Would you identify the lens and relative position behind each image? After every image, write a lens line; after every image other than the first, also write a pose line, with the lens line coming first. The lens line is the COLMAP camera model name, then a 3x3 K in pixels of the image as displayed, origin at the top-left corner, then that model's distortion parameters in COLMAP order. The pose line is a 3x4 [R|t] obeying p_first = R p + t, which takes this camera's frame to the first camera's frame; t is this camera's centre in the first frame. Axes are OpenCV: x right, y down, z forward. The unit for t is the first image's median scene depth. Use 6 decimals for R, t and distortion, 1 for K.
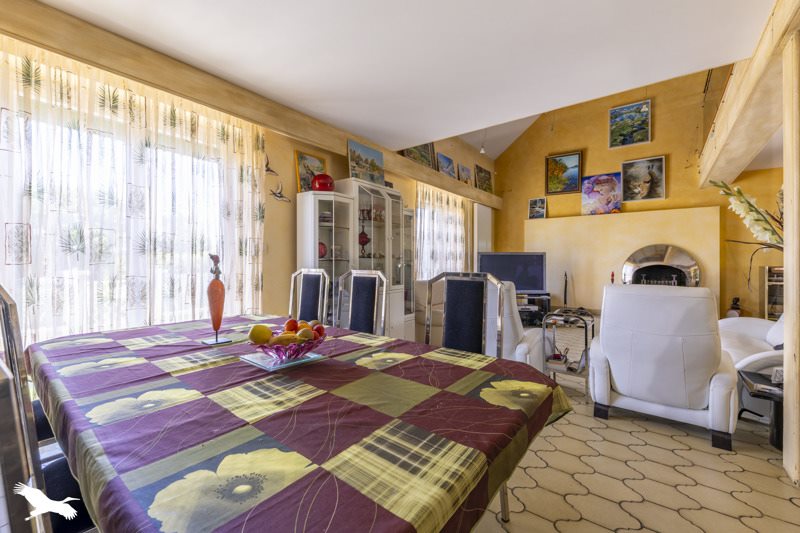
lens RADIAL K [[327.9, 0, 398.8], [0, 327.9, 263.3], [0, 0, 1]] dist [-0.000072, -0.000002]
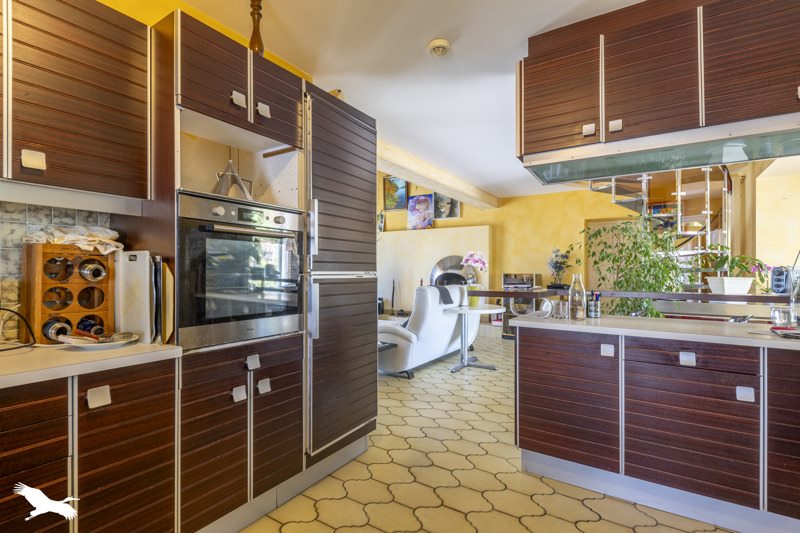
lens RADIAL K [[378.2, 0, 400.1], [0, 378.2, 269.3], [0, 0, 1]] dist [0.000003, -0.000009]
pose [[0.994413, -0.003288, 0.105505, 0.404374], [0.003620, 0.999989, -0.002953, -0.002410], [-0.105494, 0.003319, 0.994414, -0.336534]]
